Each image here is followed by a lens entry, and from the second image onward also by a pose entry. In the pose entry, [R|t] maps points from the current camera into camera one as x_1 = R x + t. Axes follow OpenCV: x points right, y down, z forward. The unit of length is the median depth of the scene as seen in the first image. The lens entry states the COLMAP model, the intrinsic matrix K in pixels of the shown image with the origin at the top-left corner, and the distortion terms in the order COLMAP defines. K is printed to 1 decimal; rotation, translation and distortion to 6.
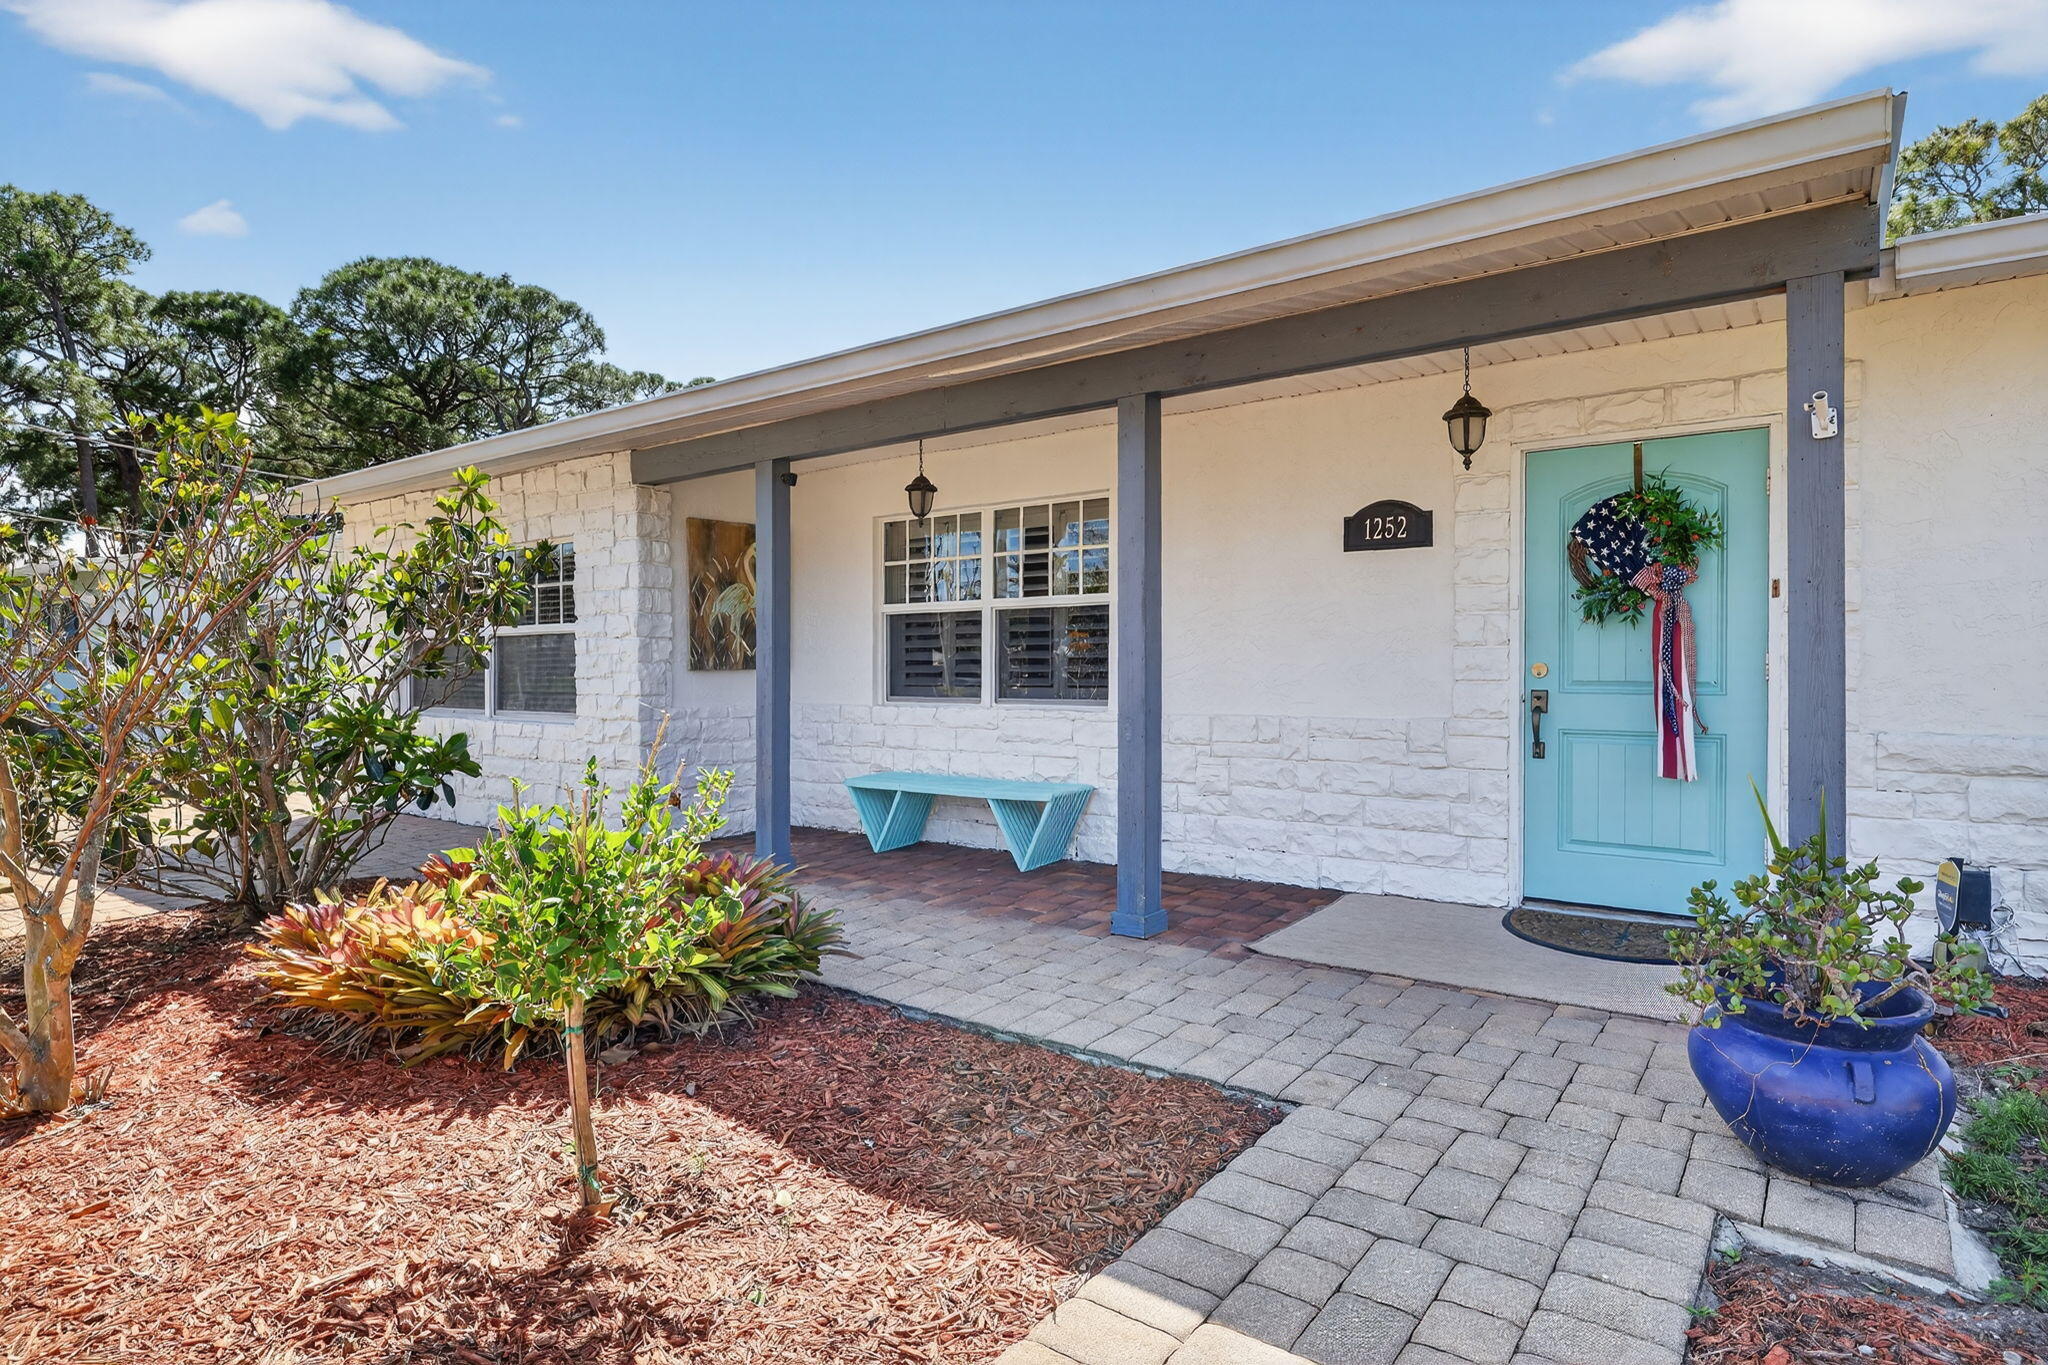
lens RADIAL K [[1103.8, 0, 1021.7], [0, 1103.8, 679.0], [0, 0, 1]] dist [-0.003353, -0.000249]
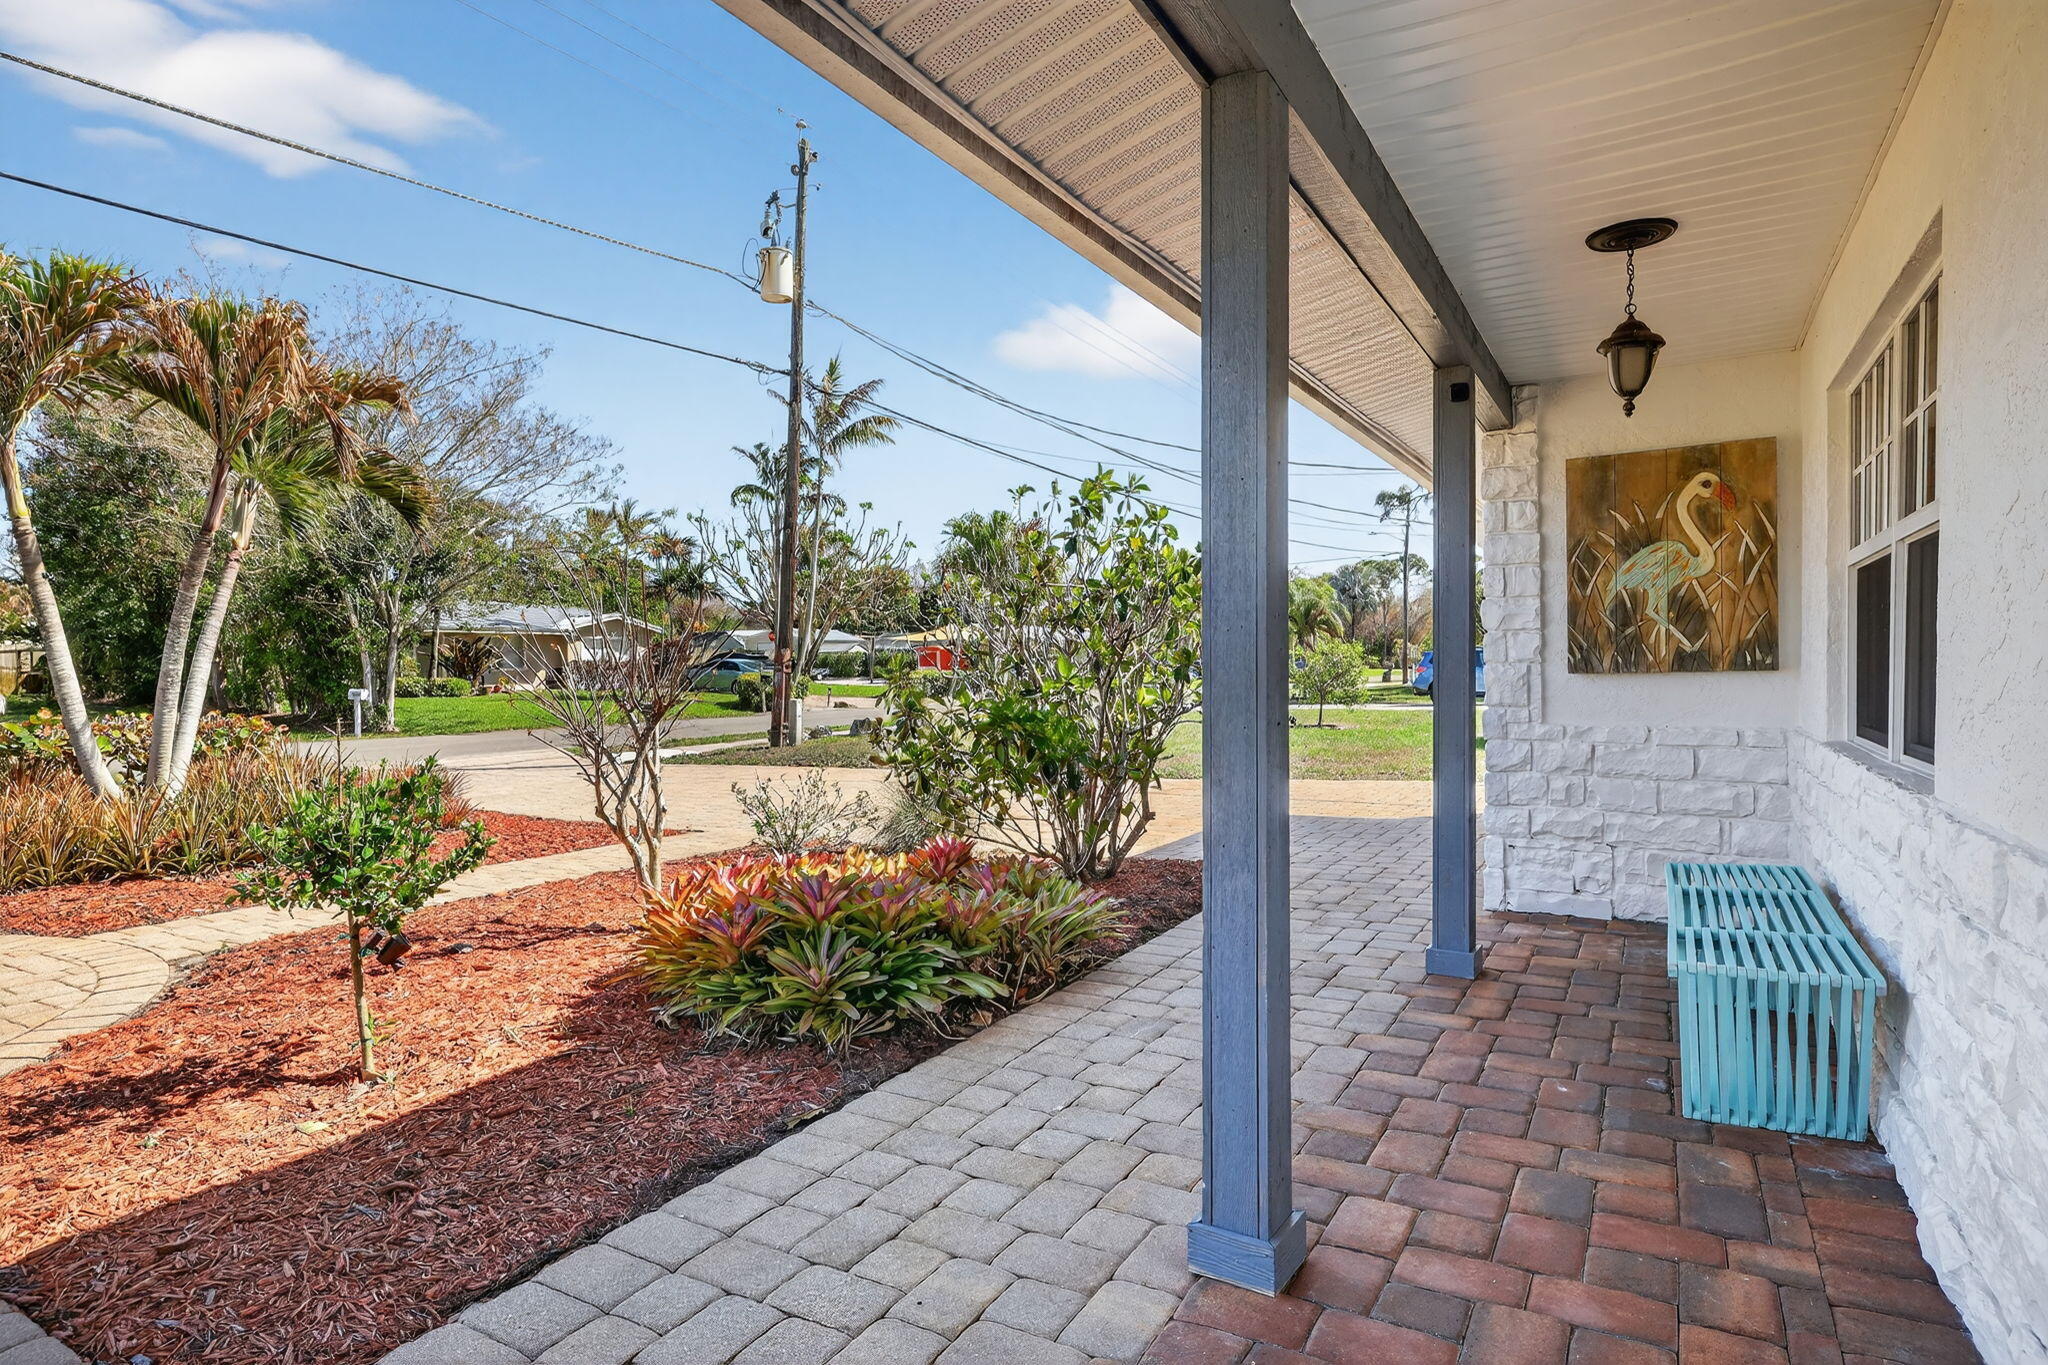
lens RADIAL K [[1103.8, 0, 1024.0], [0, 1103.8, 678.6], [0, 0, 1]] dist [-0.003353, -0.000249]
pose [[0.118896, 0.010223, -0.992854, 0.366291], [-0.003343, 0.999945, 0.009896, -0.010011], [0.992901, 0.002143, 0.118923, 0.560104]]
